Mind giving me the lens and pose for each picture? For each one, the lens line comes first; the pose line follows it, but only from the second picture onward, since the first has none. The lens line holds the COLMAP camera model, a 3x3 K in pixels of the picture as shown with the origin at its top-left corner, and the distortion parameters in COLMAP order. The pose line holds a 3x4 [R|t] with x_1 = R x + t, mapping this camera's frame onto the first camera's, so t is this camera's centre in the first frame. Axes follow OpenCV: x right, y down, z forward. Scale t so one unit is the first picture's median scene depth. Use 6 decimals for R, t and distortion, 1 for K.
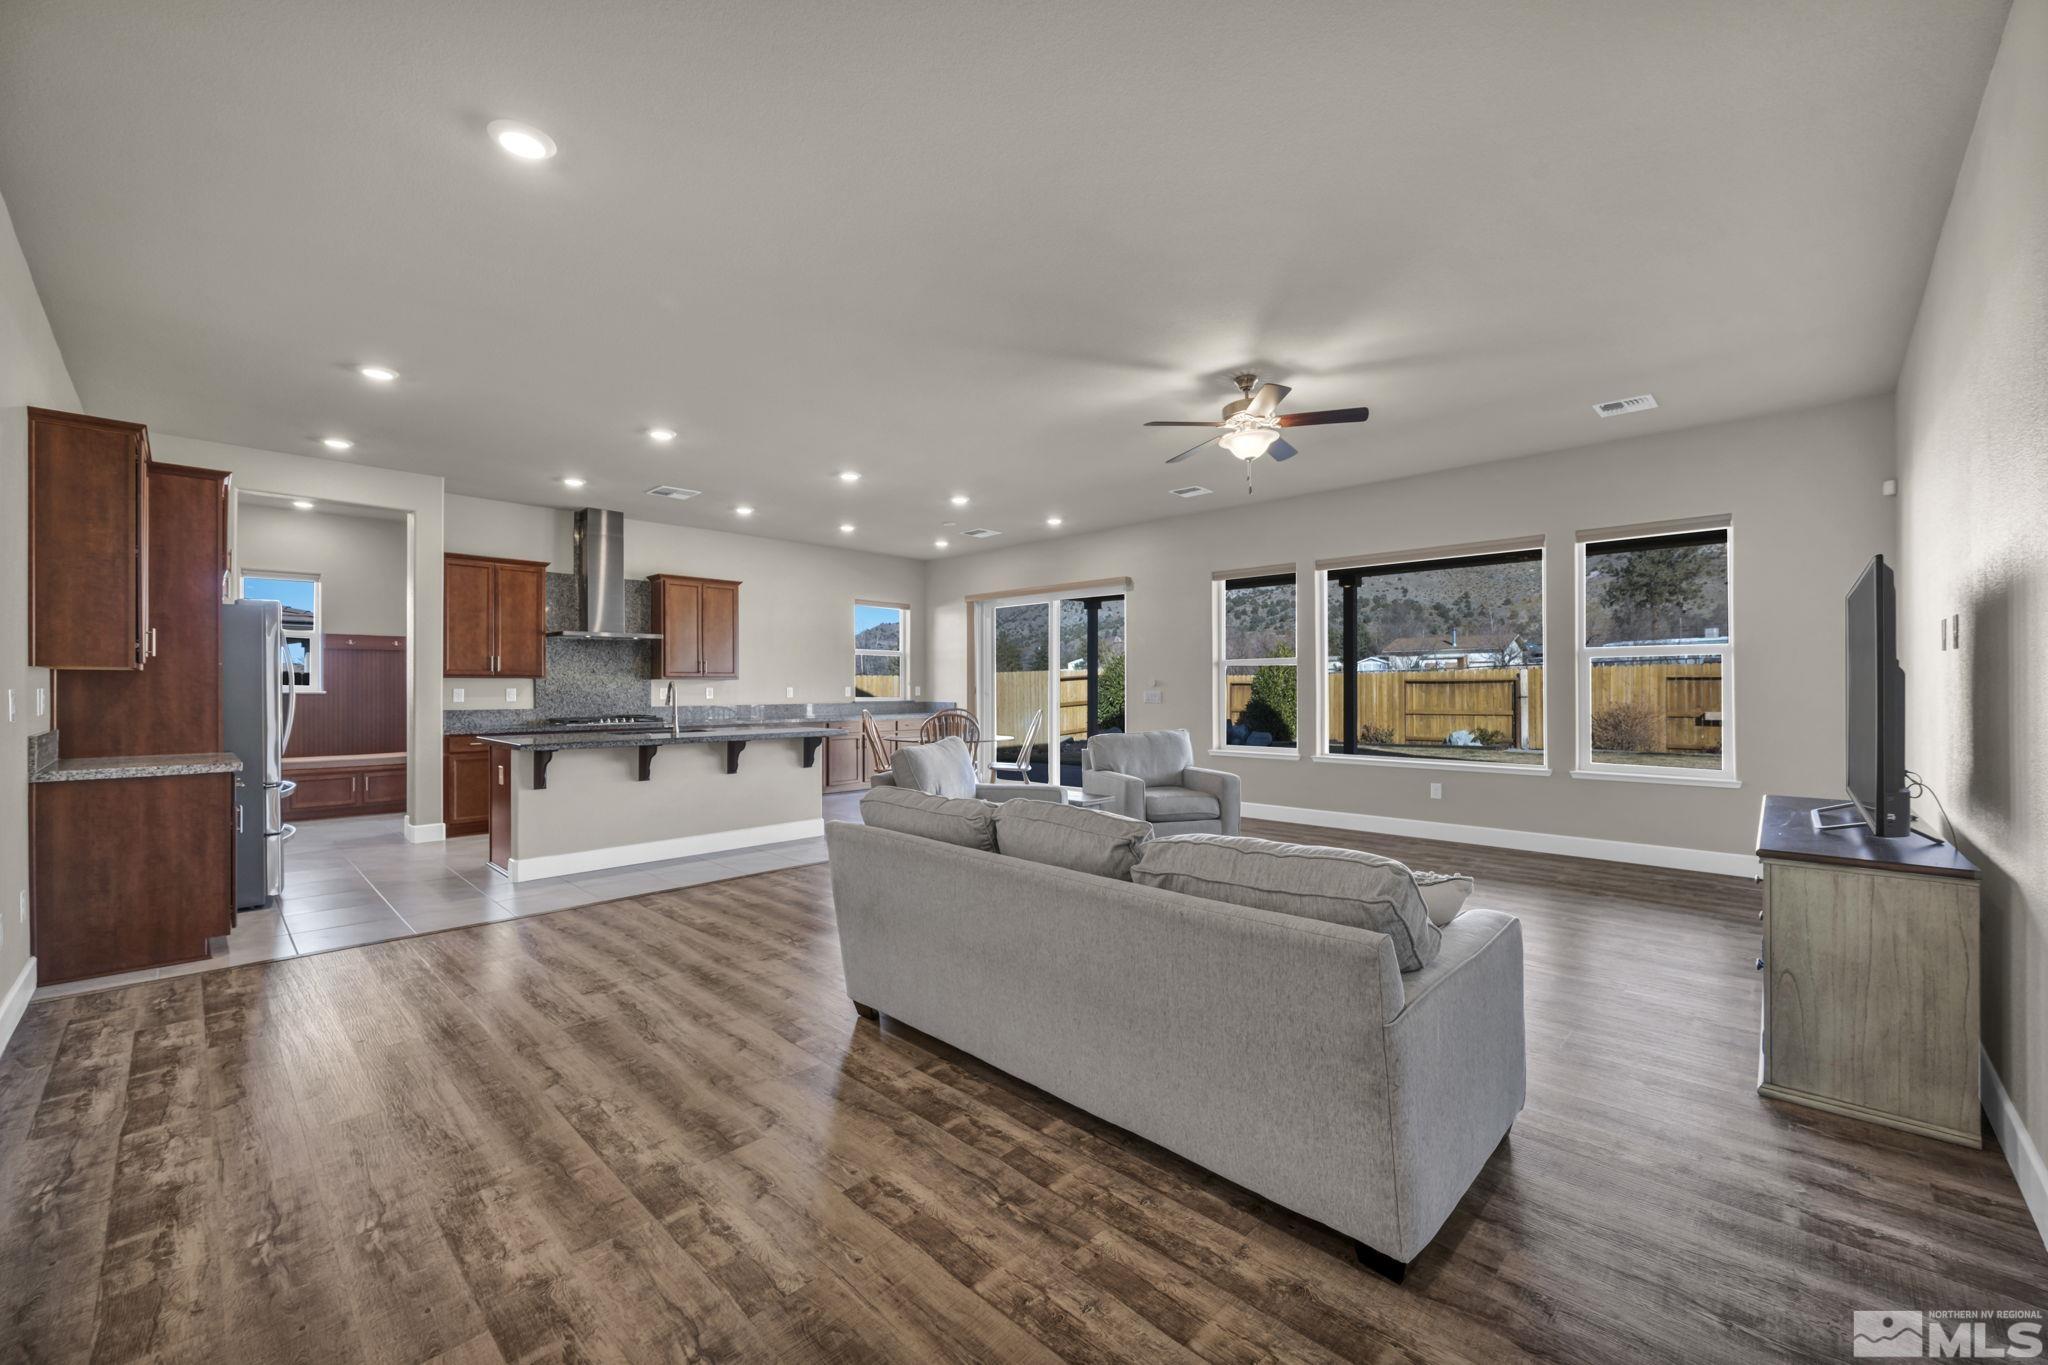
lens RADIAL K [[808.5, 0, 1035.0], [0, 808.5, 683.6], [0, 0, 1]] dist [0.000188, -0.000709]
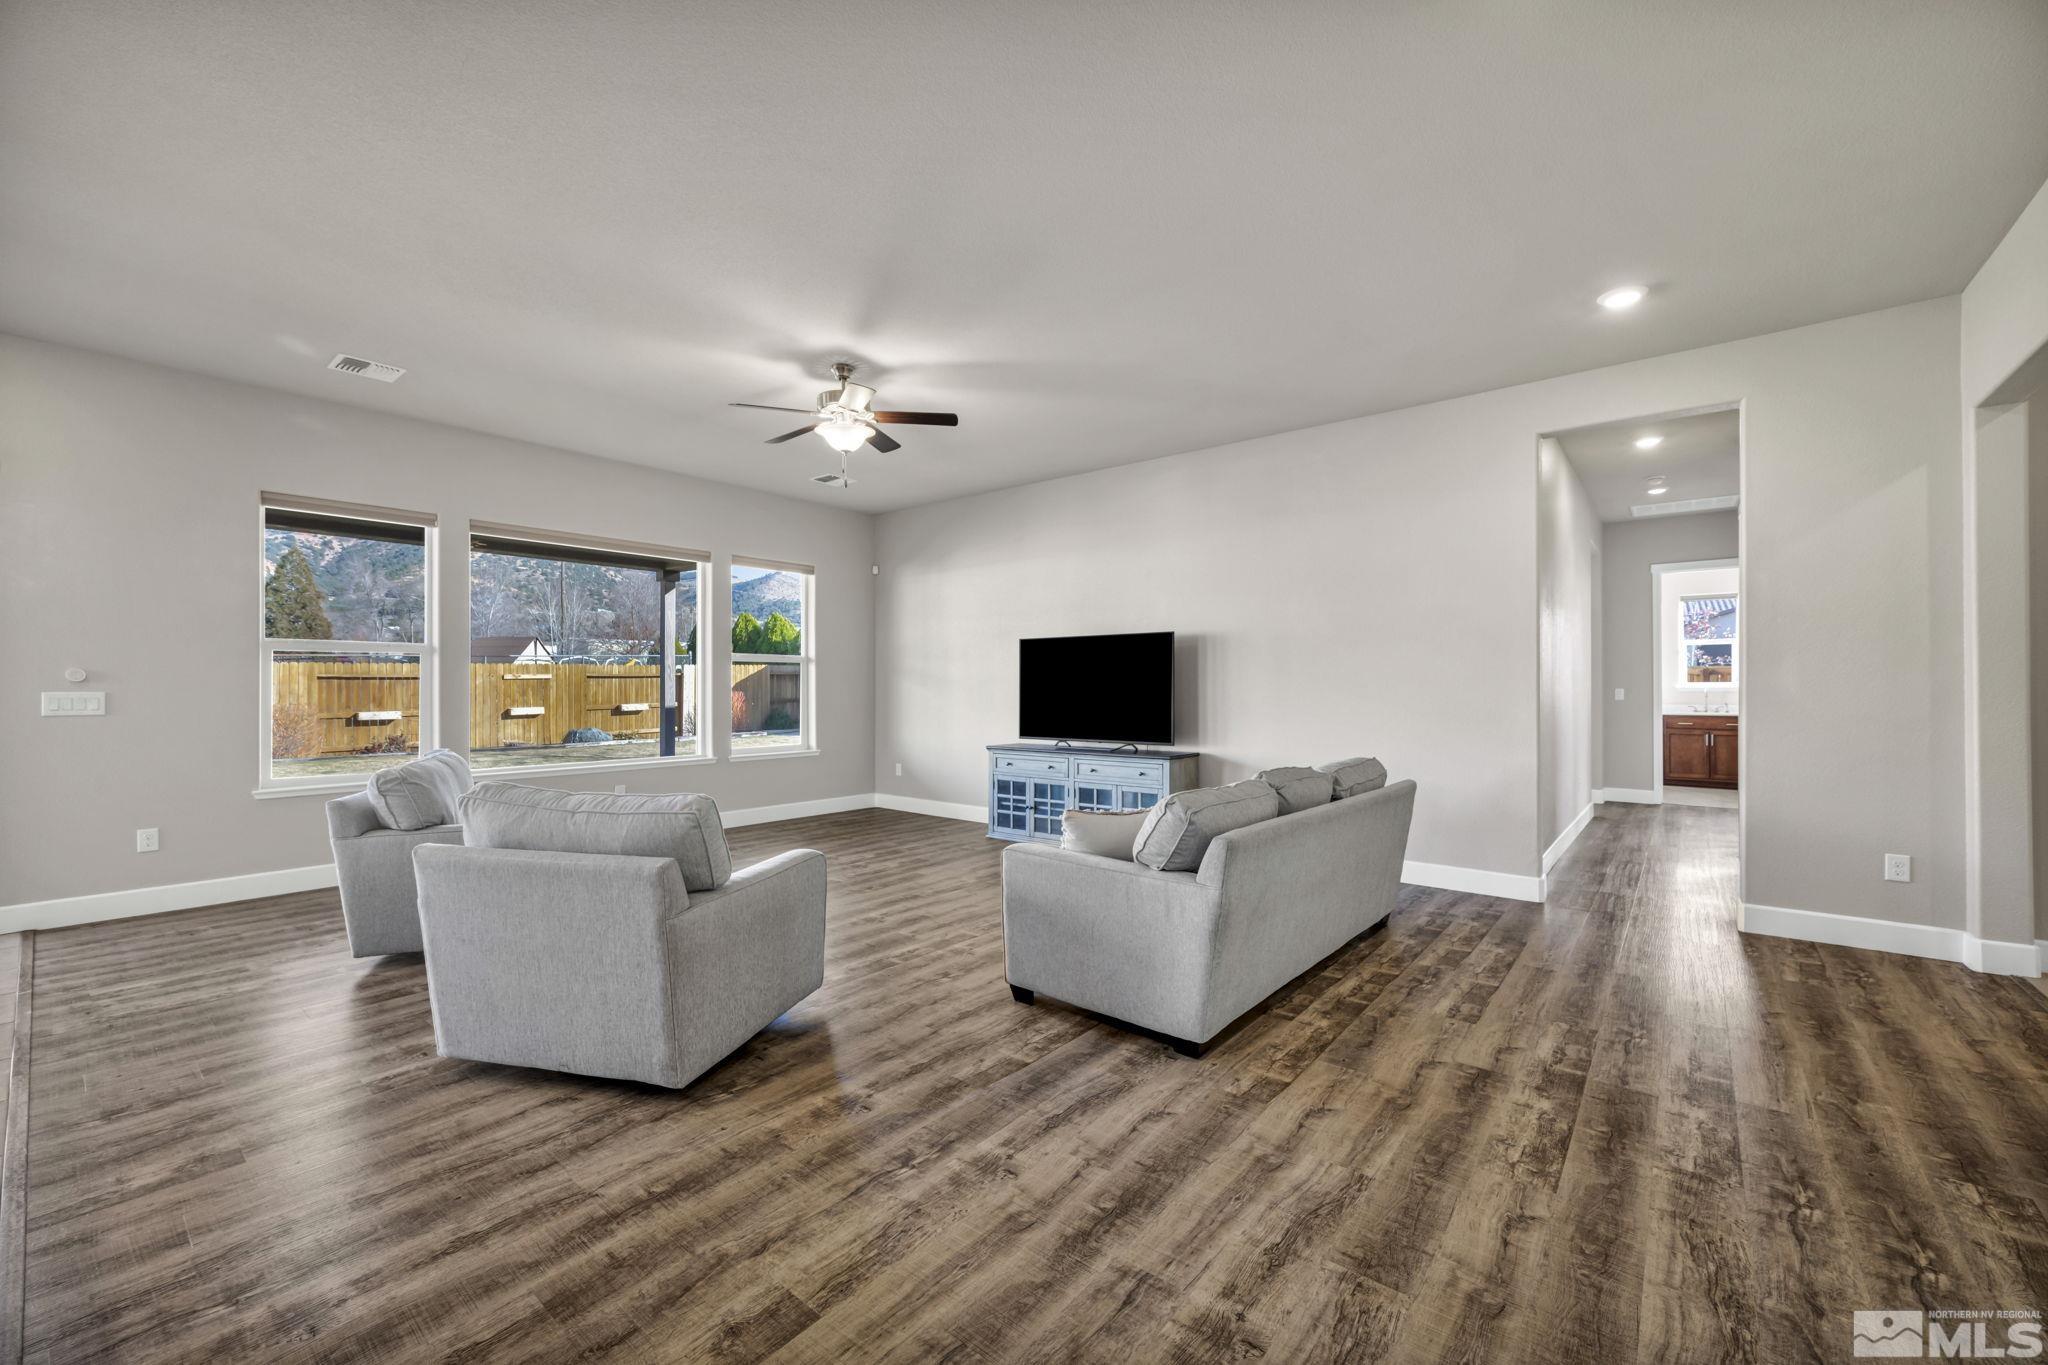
lens RADIAL K [[813.2, 0, 1026.8], [0, 813.2, 686.7], [0, 0, 1]] dist [-0.000380, -0.000216]
pose [[-0.072344, 0.002236, 0.997377, -0.864482], [-0.004552, 0.999986, -0.002571, 0.010386], [-0.997369, -0.004726, -0.072333, 1.002574]]
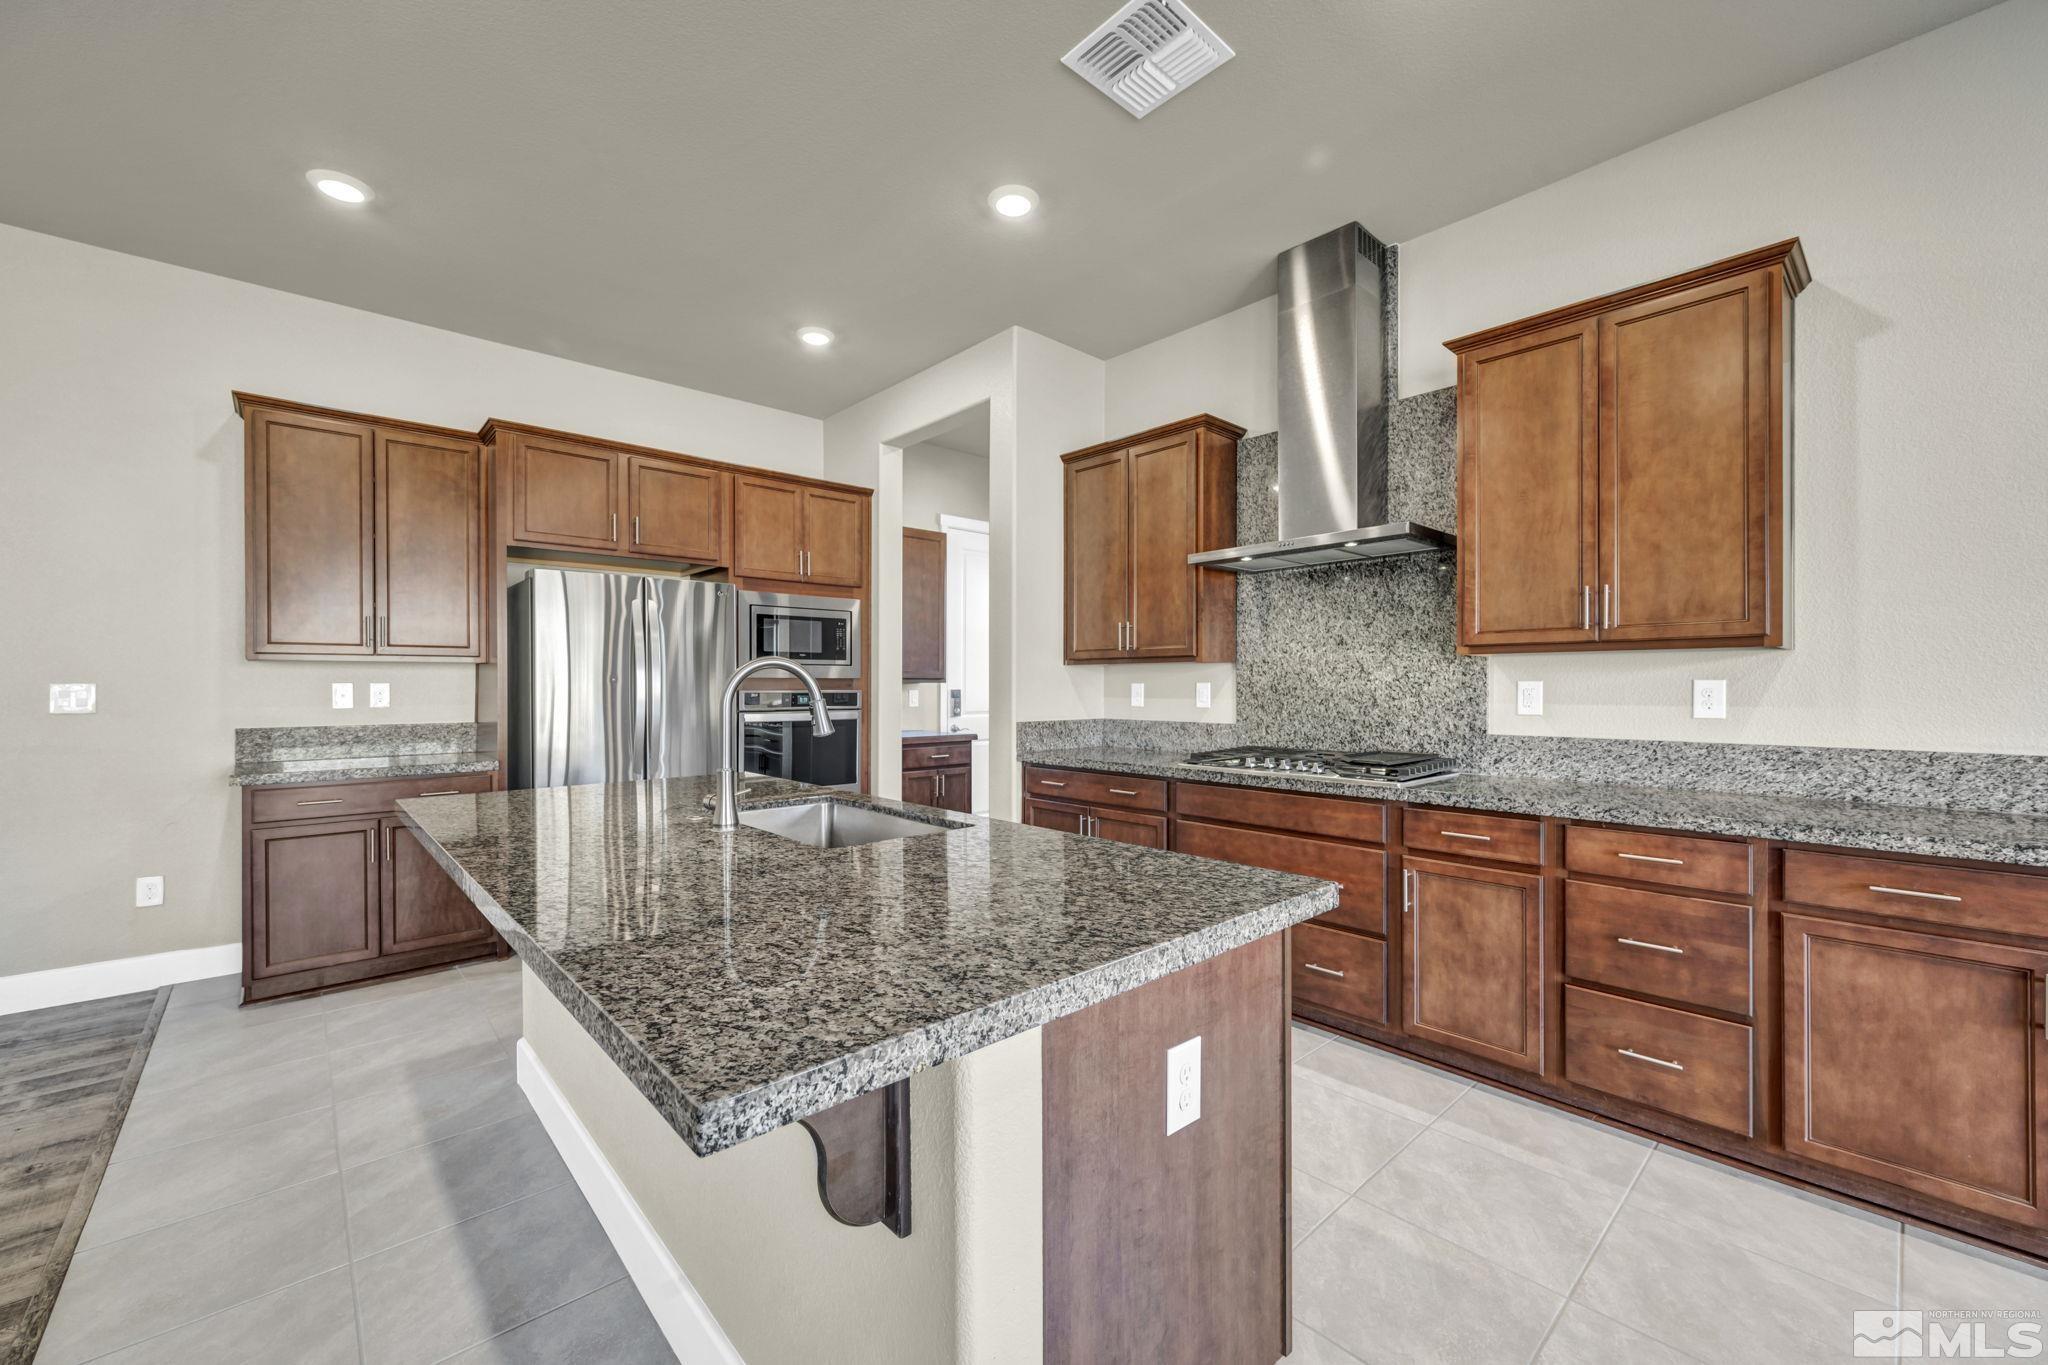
lens RADIAL K [[813.2, 0, 1026.8], [0, 813.2, 686.7], [0, 0, 1]] dist [-0.000380, -0.000216]
pose [[-0.072123, 0.003114, -0.997391, -0.236562], [0.005182, 0.999983, 0.002747, 0.012897], [0.997382, -0.004970, -0.072138, 1.807991]]
